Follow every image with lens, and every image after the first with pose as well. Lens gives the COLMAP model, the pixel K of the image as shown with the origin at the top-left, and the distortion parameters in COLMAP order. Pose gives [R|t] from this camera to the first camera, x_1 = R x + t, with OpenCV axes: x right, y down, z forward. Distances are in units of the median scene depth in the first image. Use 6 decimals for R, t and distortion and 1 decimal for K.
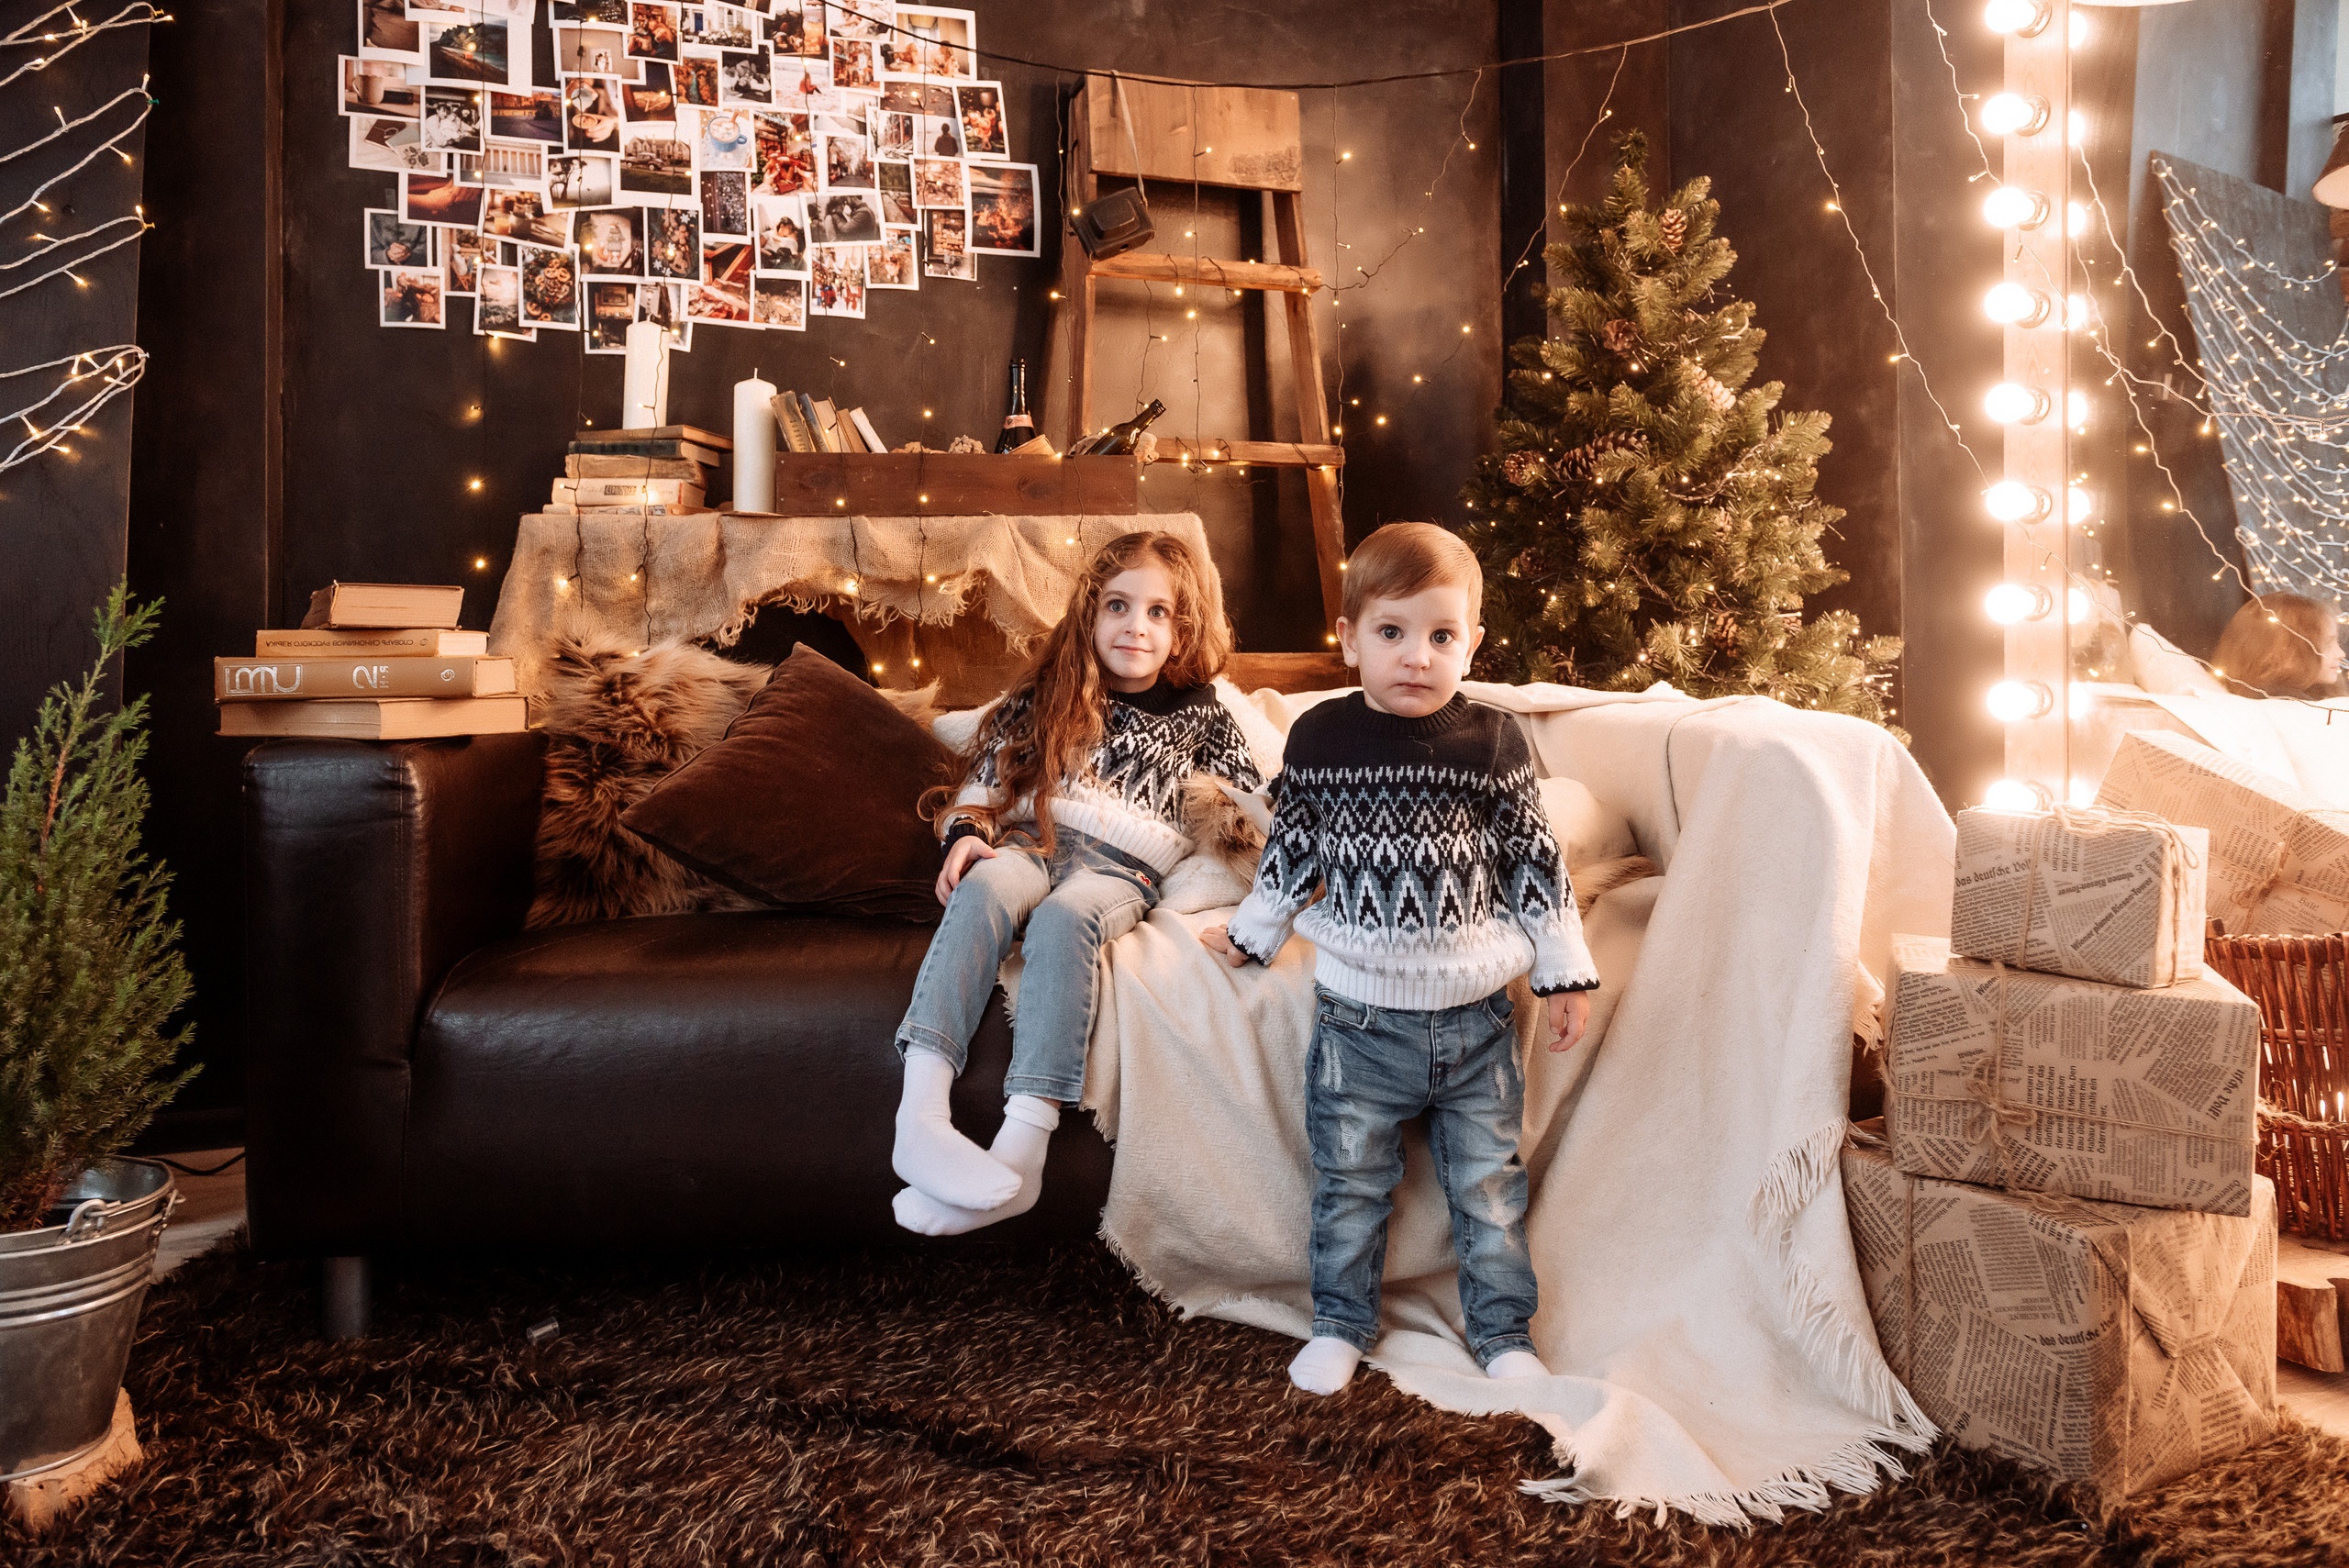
lens RADIAL K [[1611.0, 0, 1155.4], [0, 1611.0, 678.4], [0, 0, 1]] dist [0.000134, -0.003037]
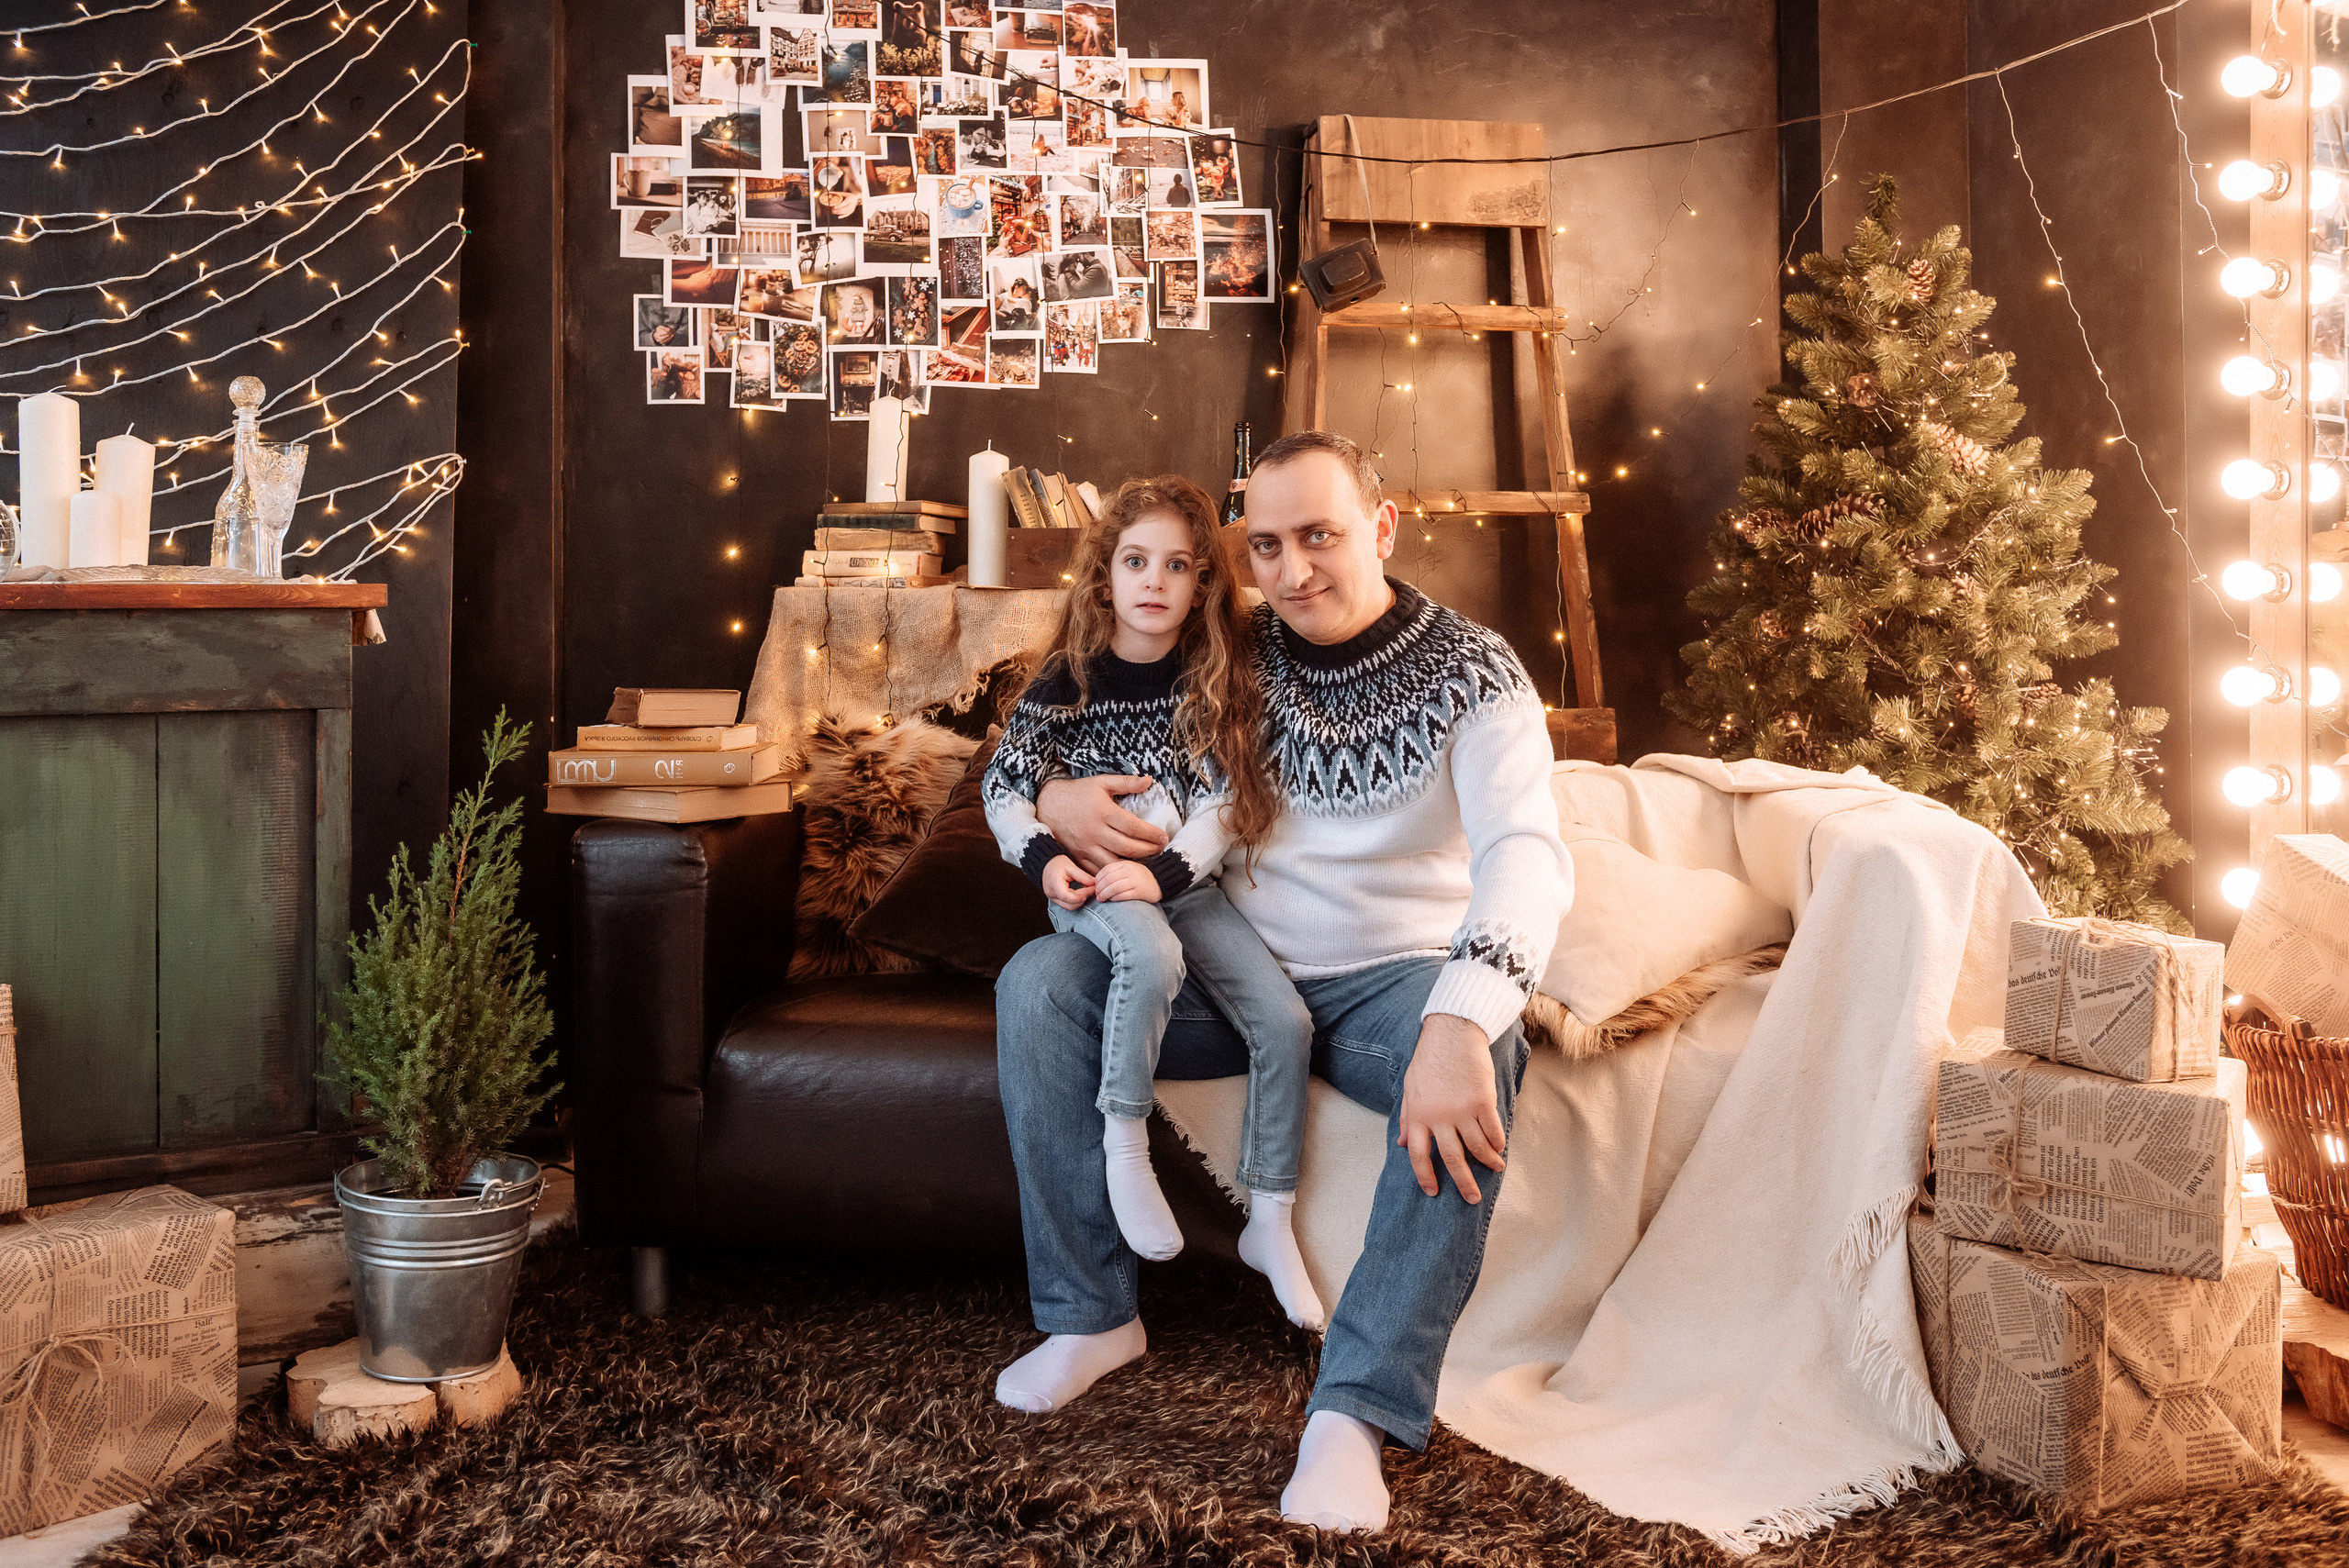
lens RADIAL K [[2103.1, 0, 1171.1], [0, 2103.1, 684.9], [0, 0, 1]] dist [-0.016180, -0.006139]
pose [[0.985810, 0.007688, -0.167691, 0.093999], [-0.003929, 0.999734, 0.022736, -0.065727], [0.167821, -0.021755, 0.985577, -0.312894]]
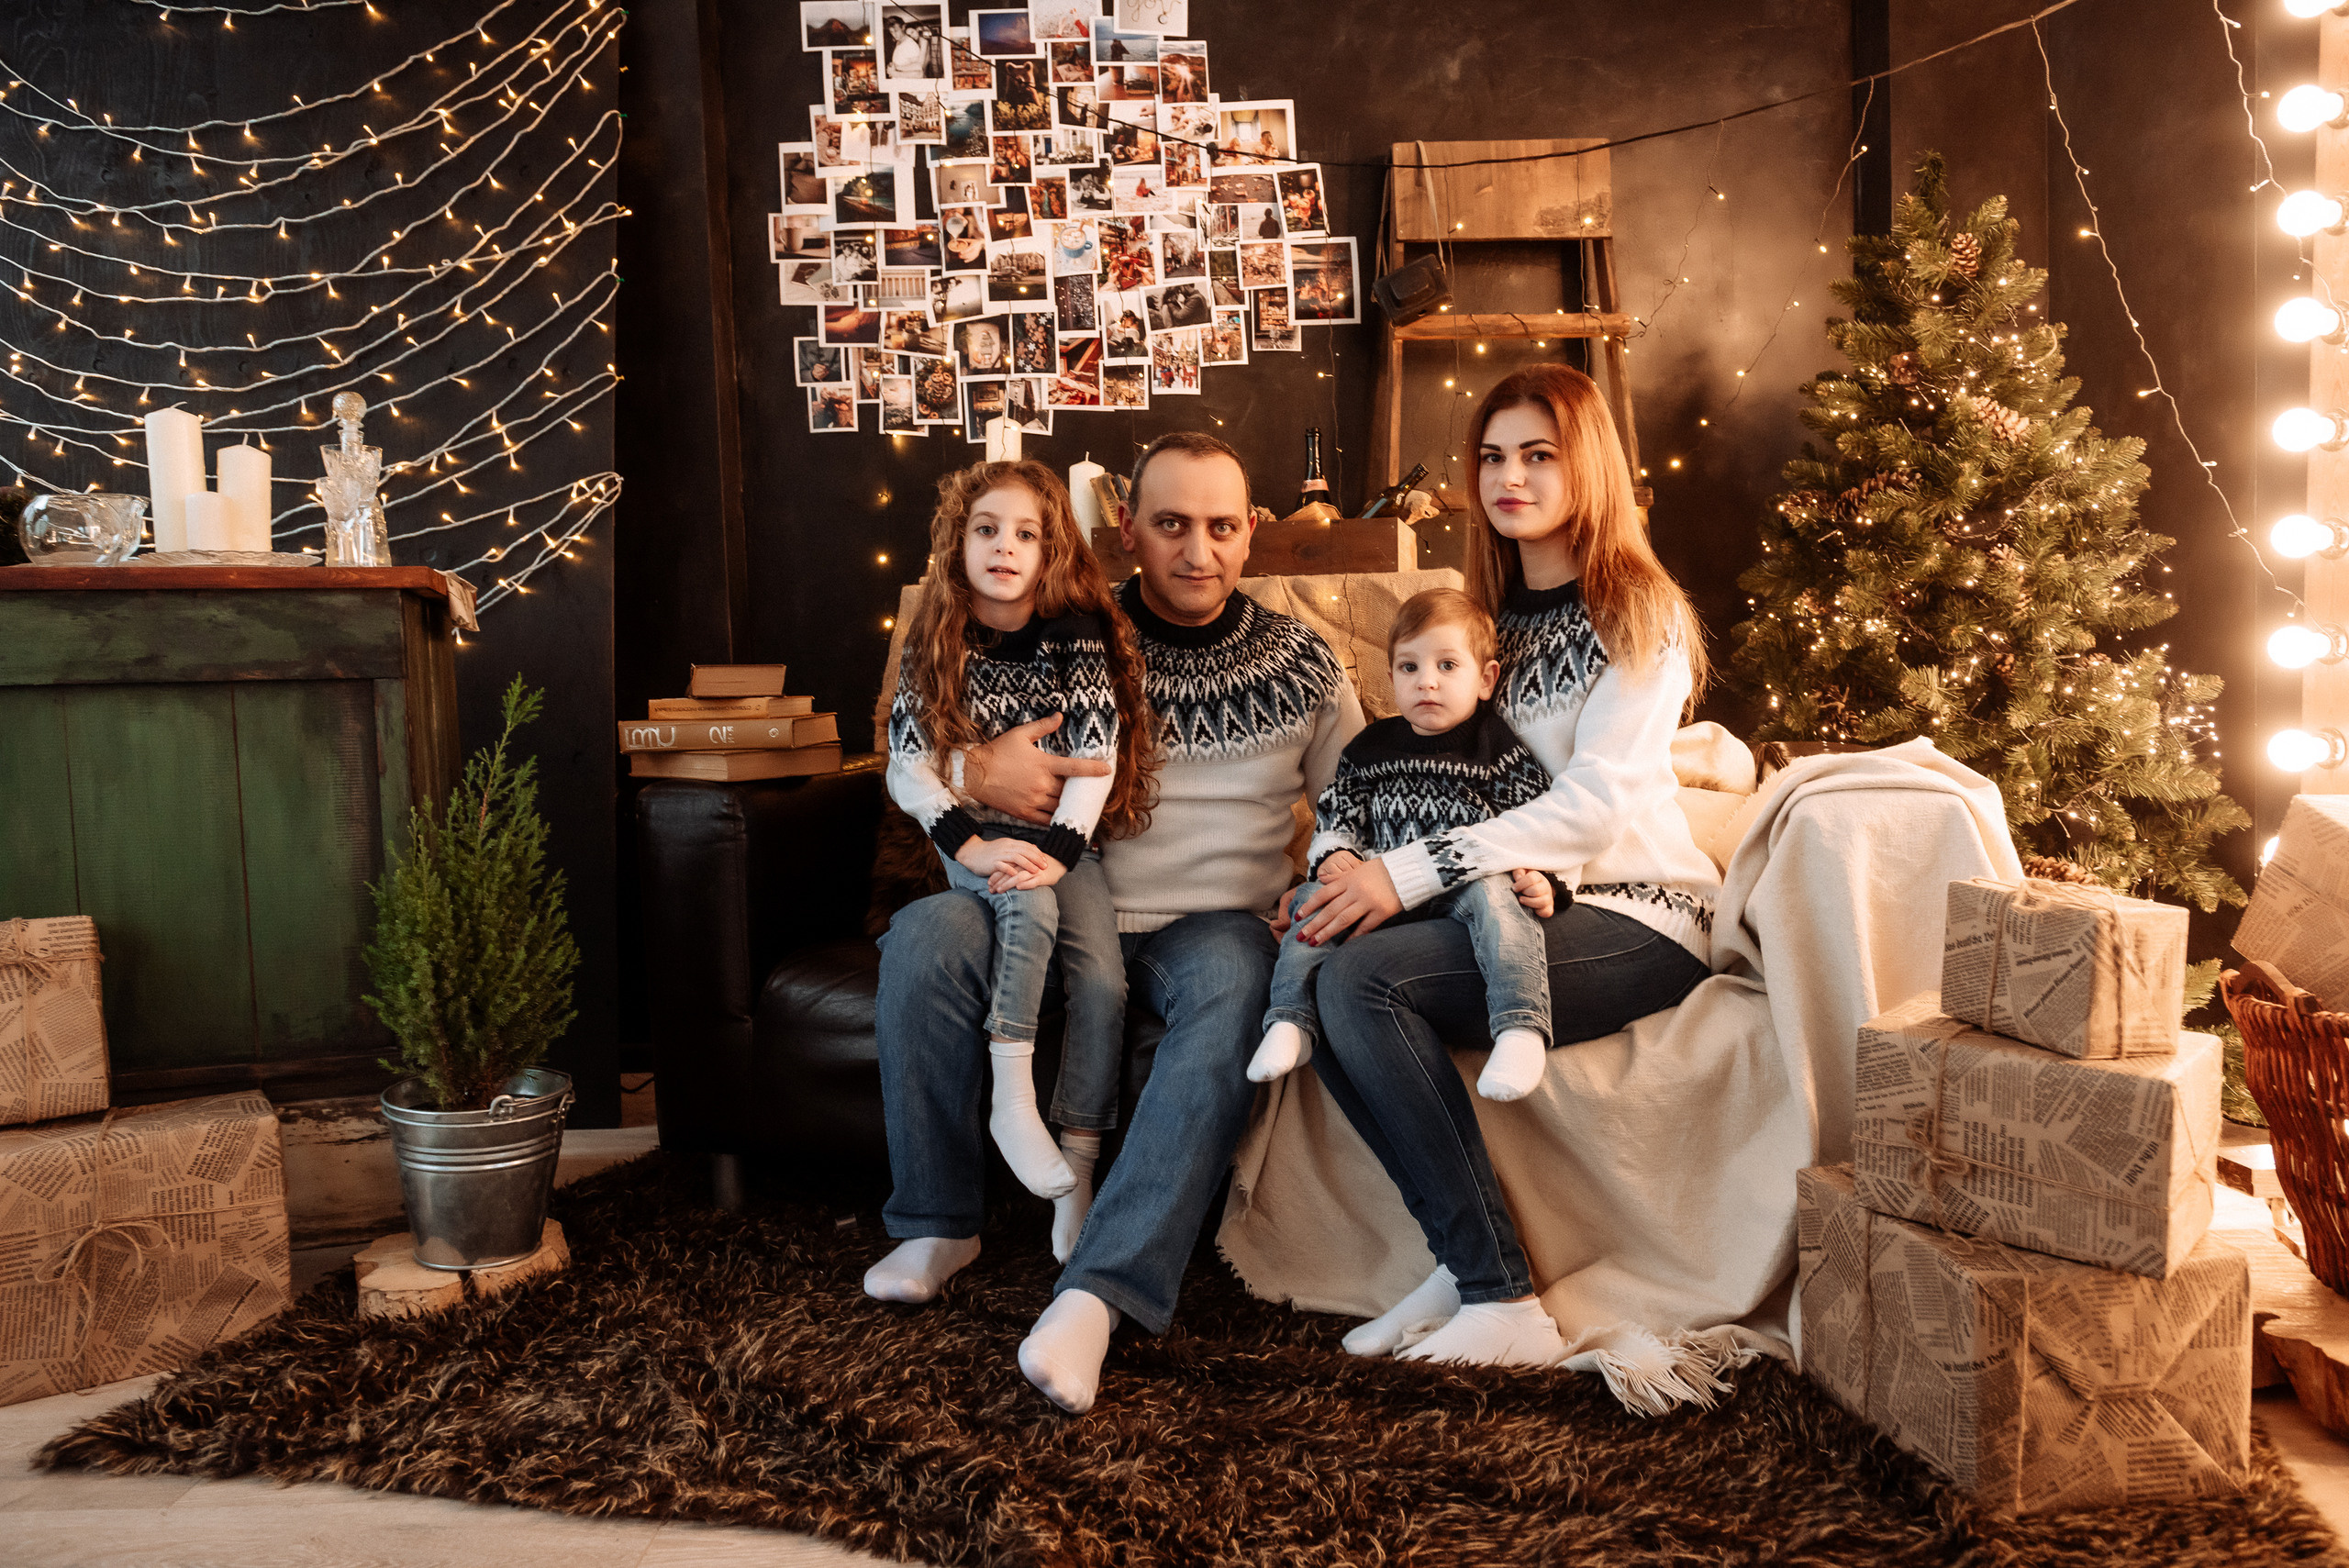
lens RADIAL K [[1613.9, 0, 1194.4], [0, 1613.9, 790.6], [0, 0, 1]] dist [0.004776, -0.004920]
pose [[0.940701, 0.018028, -0.338757, 0.224335], [0.007971, 0.997137, 0.075201, -0.034564], [0.339143, -0.073441, 0.937864, -0.089495]]
